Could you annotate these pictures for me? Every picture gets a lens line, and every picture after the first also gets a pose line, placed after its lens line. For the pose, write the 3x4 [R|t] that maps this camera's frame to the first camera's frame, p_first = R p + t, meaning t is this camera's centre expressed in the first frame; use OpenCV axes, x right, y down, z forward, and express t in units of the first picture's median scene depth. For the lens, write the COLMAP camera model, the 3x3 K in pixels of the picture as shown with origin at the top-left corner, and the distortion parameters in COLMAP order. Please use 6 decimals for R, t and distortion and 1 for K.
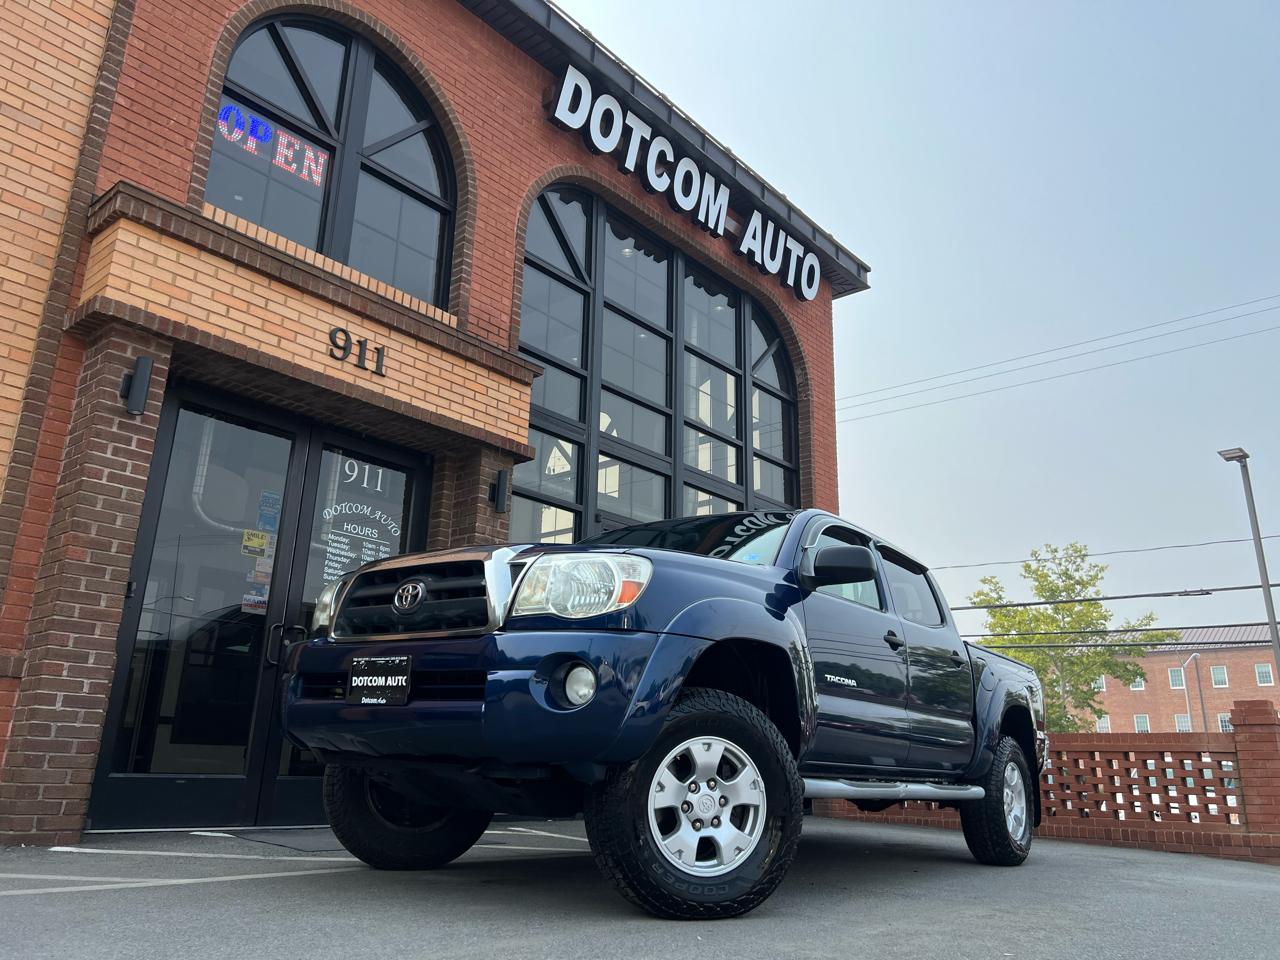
lens RADIAL K [[961.5, 0, 648.3], [0, 961.5, 469.0], [0, 0, 1]] dist [0.048049, -0.056578]
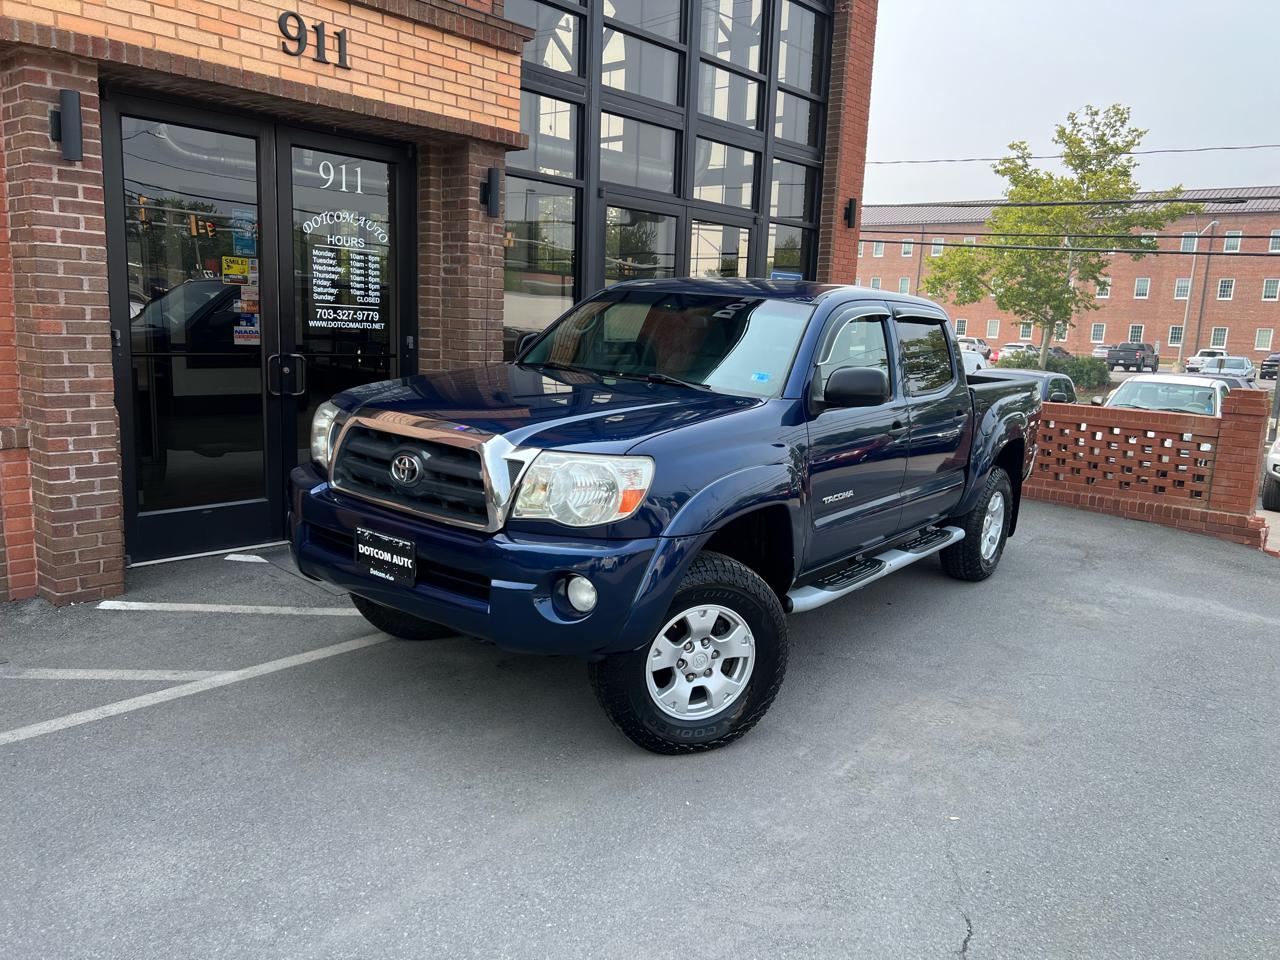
lens RADIAL K [[961.5, 0, 651.3], [0, 961.5, 478.6], [0, 0, 1]] dist [0.048049, -0.056578]
pose [[0.999809, 0.019474, 0.001327, 0.000207], [-0.017928, 0.889300, 0.456972, -0.167455], [0.007719, -0.456909, 0.889480, 0.068030]]
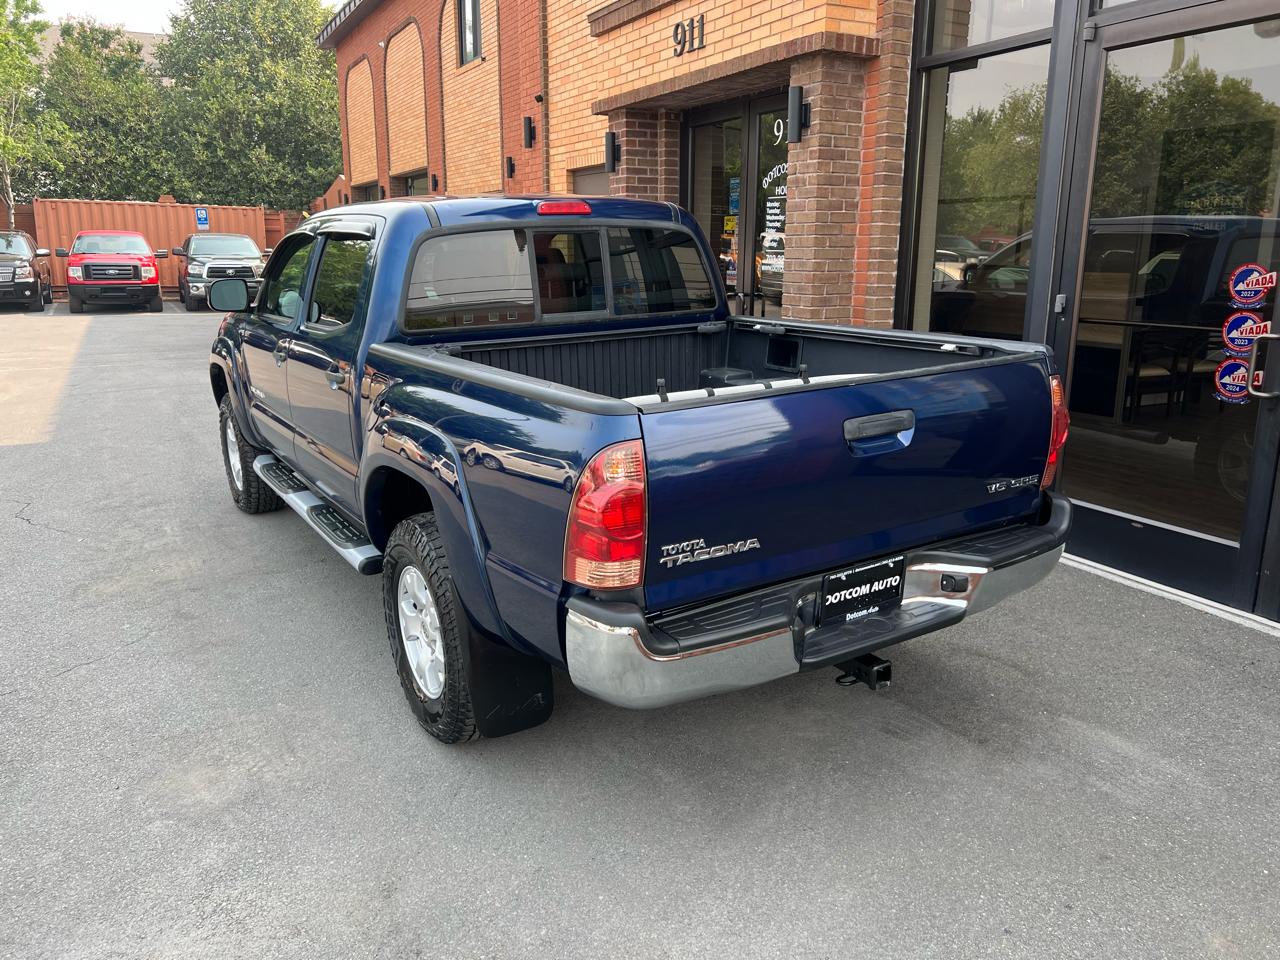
lens RADIAL K [[961.5, 0, 637.6], [0, 961.5, 467.8], [0, 0, 1]] dist [0.048049, -0.056578]
pose [[-0.379705, 0.182633, -0.906901, 0.737774], [0.268722, 0.959824, 0.080781, 0.221688], [0.885219, -0.213031, -0.413528, 1.236149]]
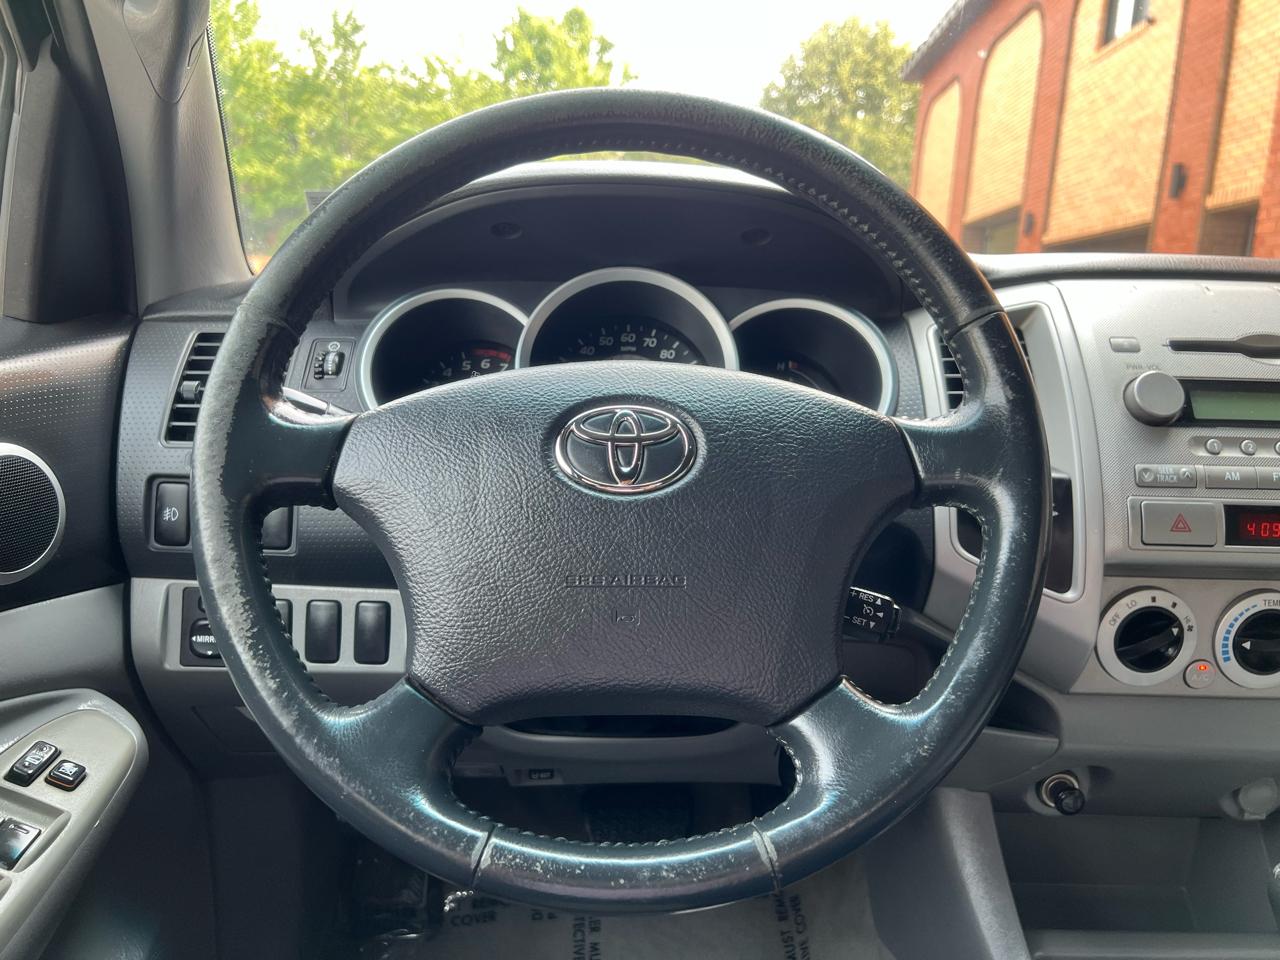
lens RADIAL K [[977.7, 0, 638.9], [0, 977.7, 484.7], [0, 0, 1]] dist [0.012268, -0.023515]
pose [[-0.799145, 0.034587, -0.600142, 0.118757], [0.105574, 0.990902, -0.083475, 0.108164], [0.591795, -0.130068, -0.795526, 0.776272]]
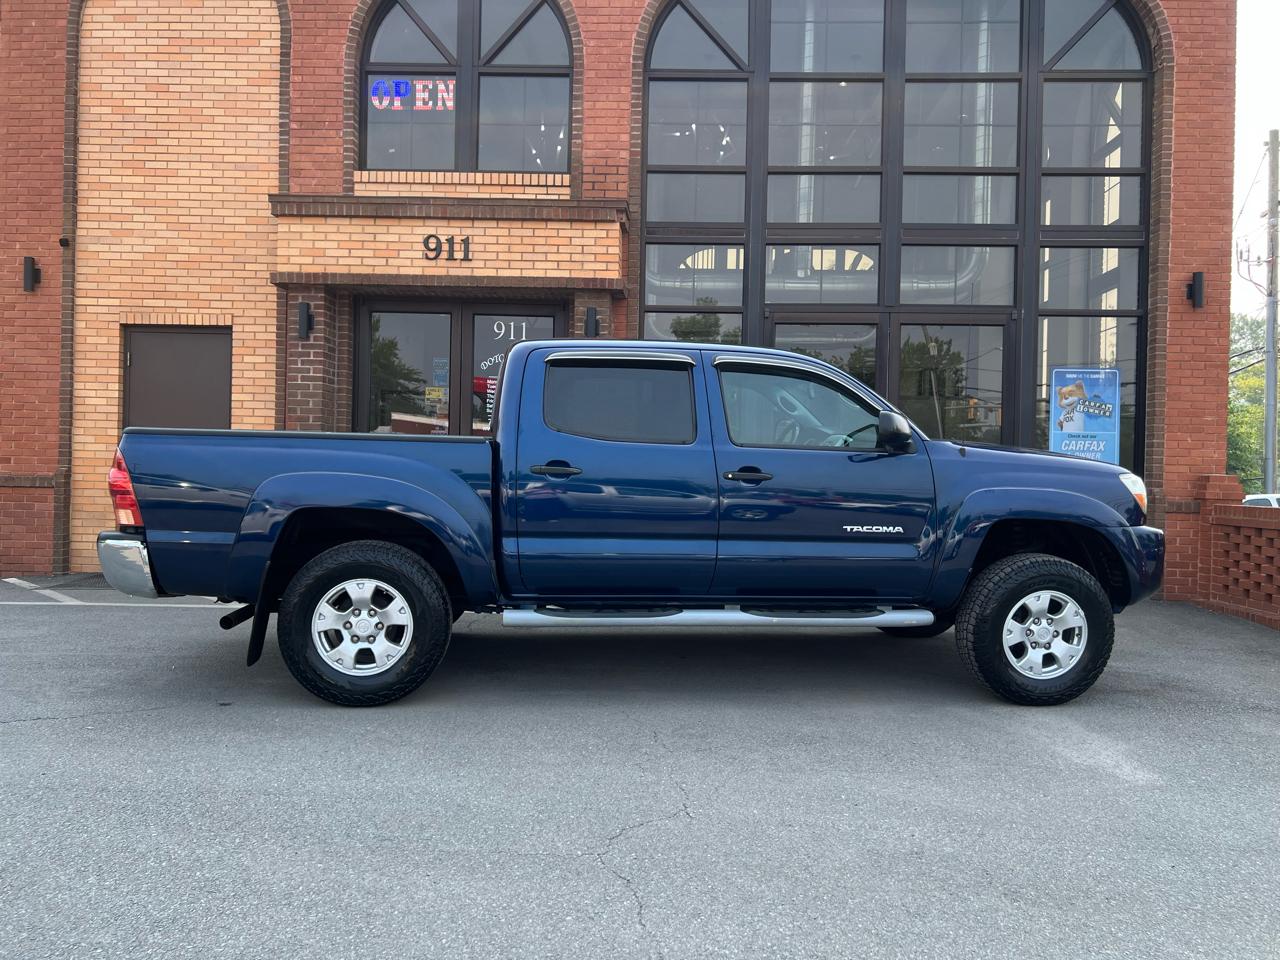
lens RADIAL K [[961.5, 0, 648.2], [0, 961.5, 485.9], [0, 0, 1]] dist [0.048049, -0.056578]
pose [[0.620255, -0.001424, -0.784399, 0.891445], [0.229265, 0.956660, 0.179552, 0.017406], [0.750147, -0.291203, 0.593700, 0.301522]]
